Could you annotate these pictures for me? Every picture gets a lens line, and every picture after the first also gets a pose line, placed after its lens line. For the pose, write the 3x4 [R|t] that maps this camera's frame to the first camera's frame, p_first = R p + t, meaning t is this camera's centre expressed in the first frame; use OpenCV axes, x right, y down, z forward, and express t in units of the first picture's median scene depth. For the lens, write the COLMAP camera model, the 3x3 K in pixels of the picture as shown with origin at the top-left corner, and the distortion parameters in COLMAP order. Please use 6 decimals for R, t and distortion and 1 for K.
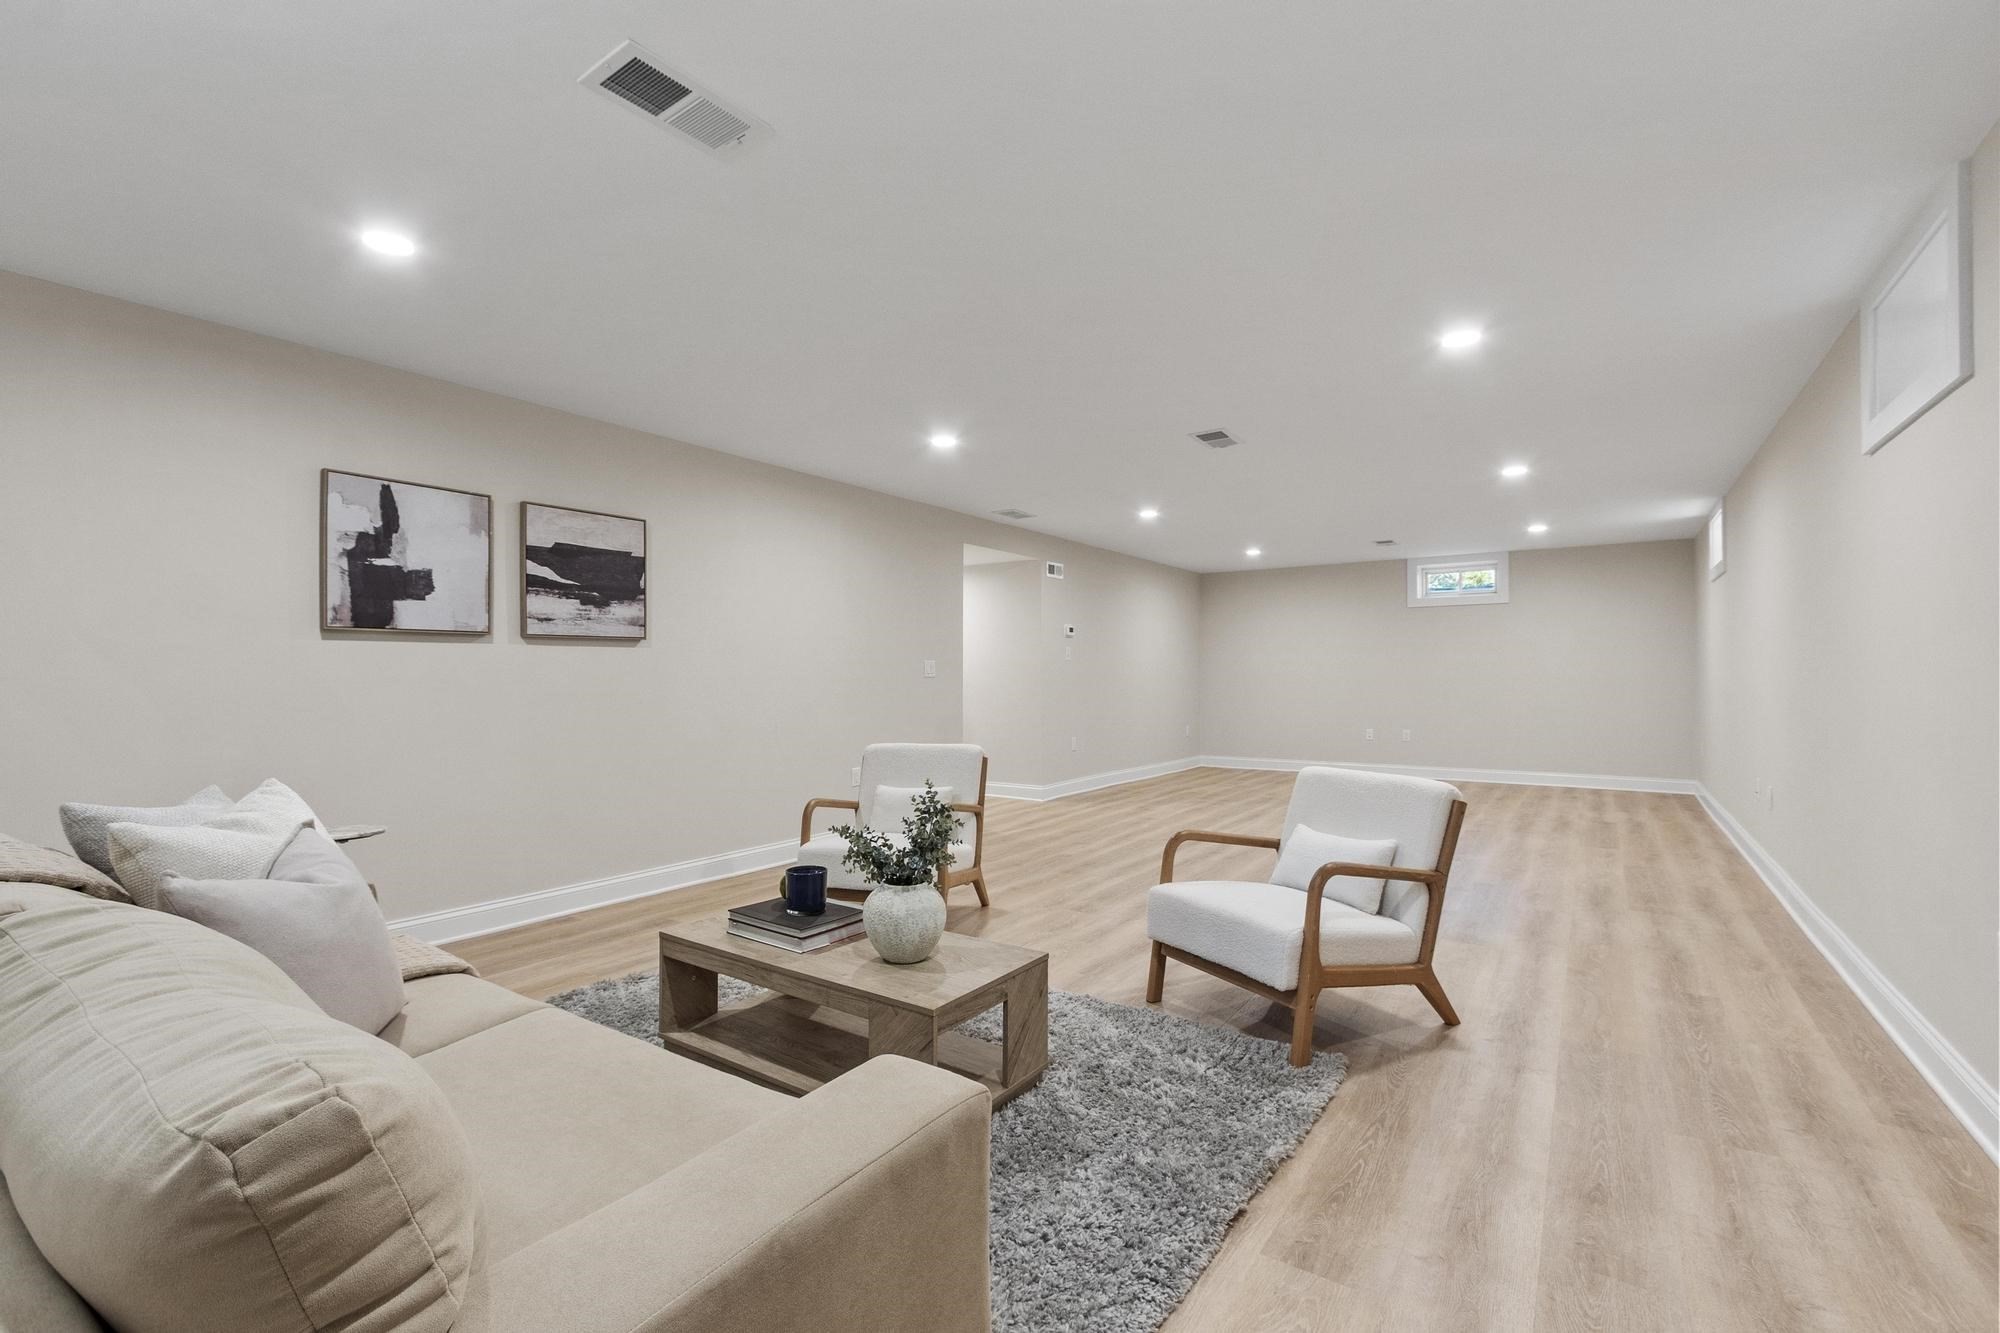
lens RADIAL K [[897.0, 0, 987.5], [0, 897.0, 668.1], [0, 0, 1]] dist [-0.013908, -0.000046]
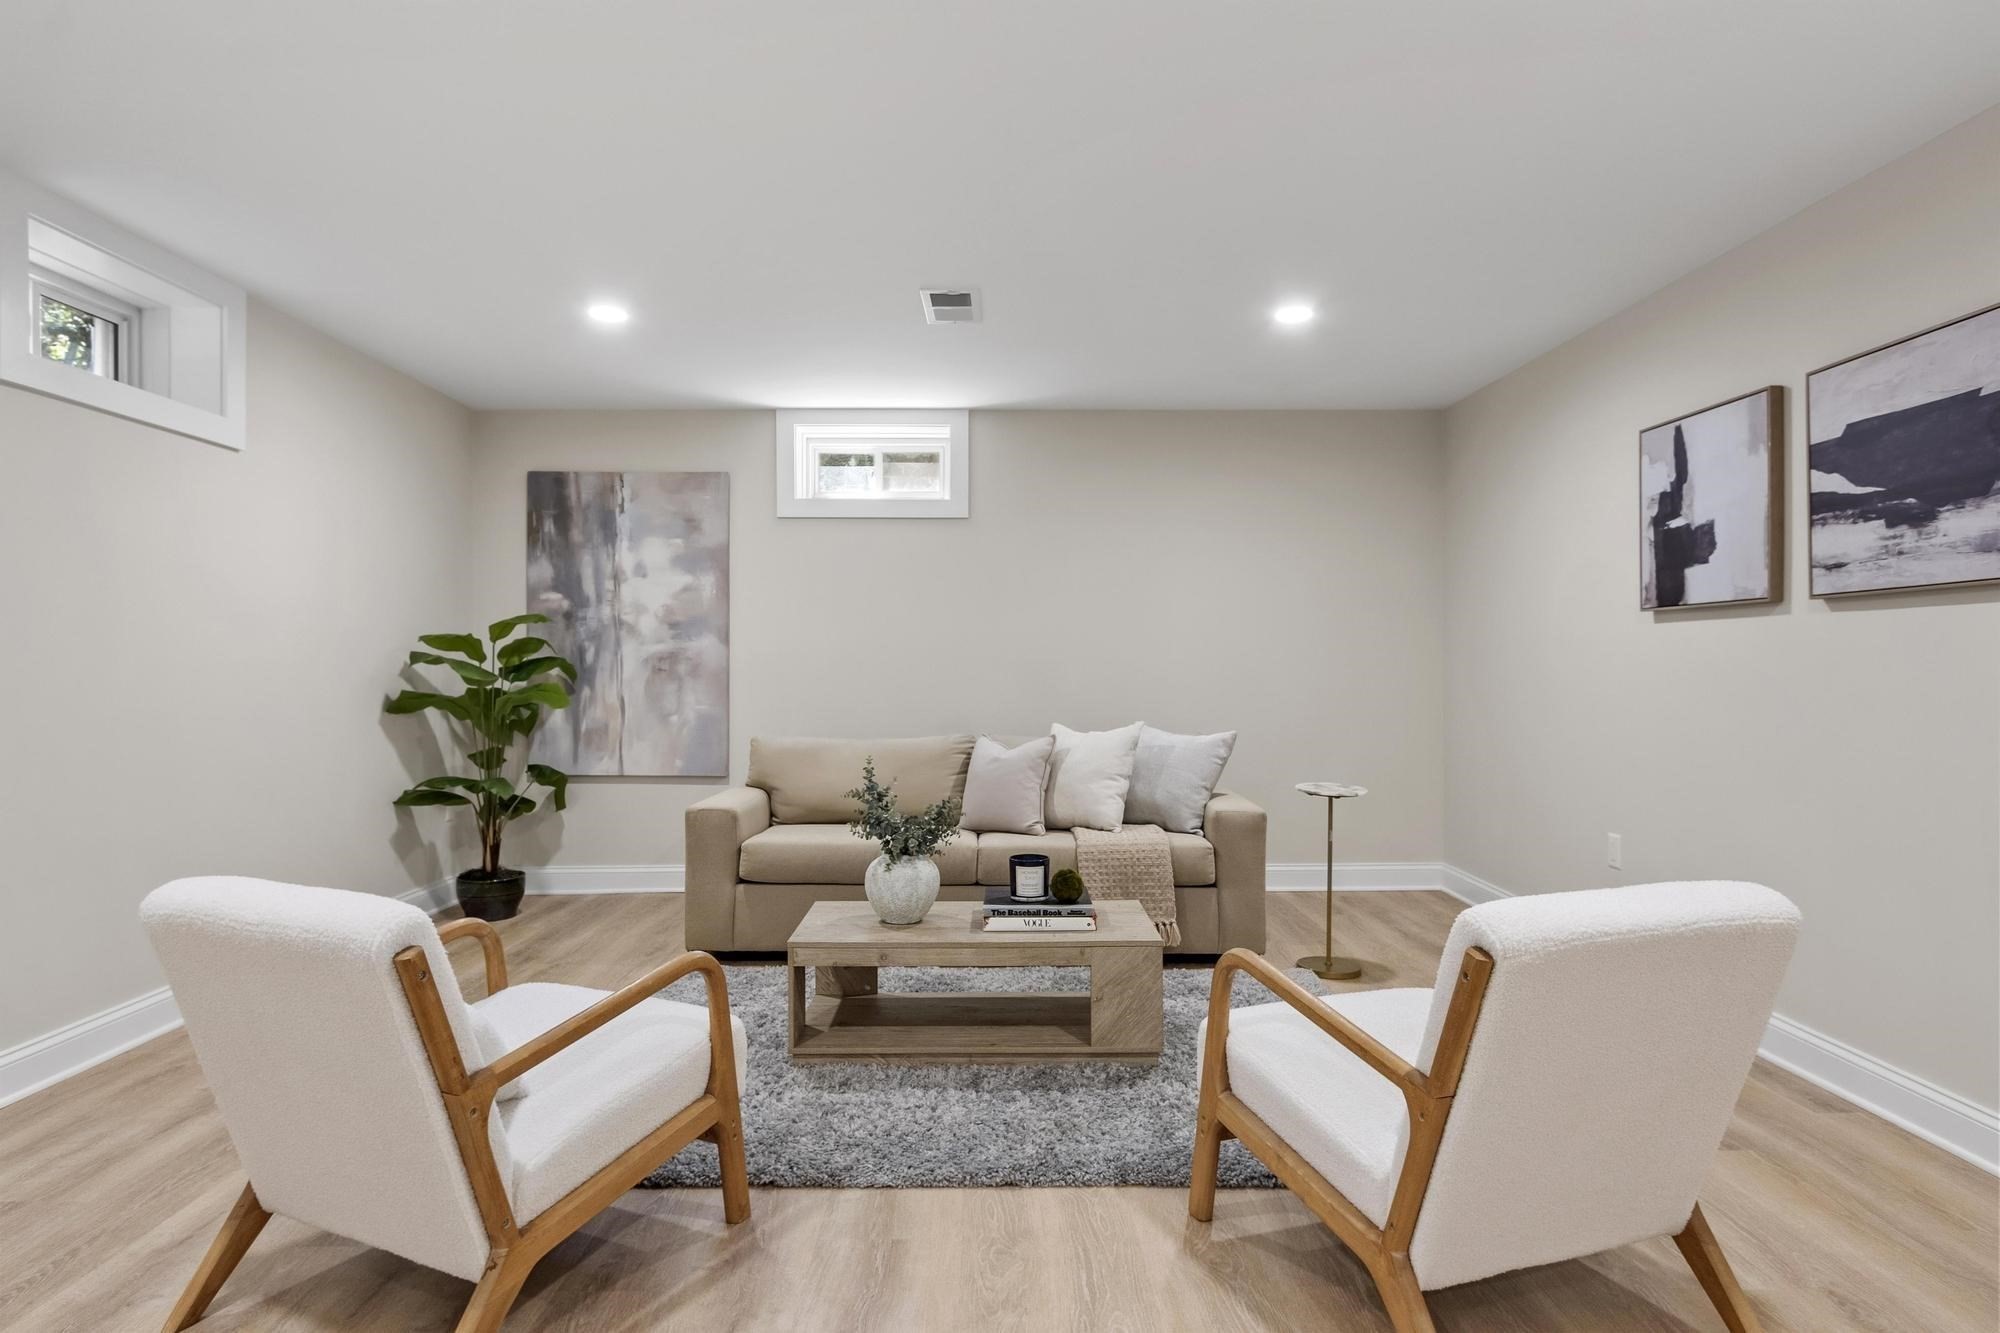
lens RADIAL K [[1088.1, 0, 988.4], [0, 1088.1, 667.5], [0, 0, 1]] dist [0.002449, 0.000089]
pose [[-0.818668, 0.006966, -0.574224, 0.340165], [0.009070, 0.999959, -0.000800, 0.005727], [0.574195, -0.005863, -0.818698, 1.242129]]
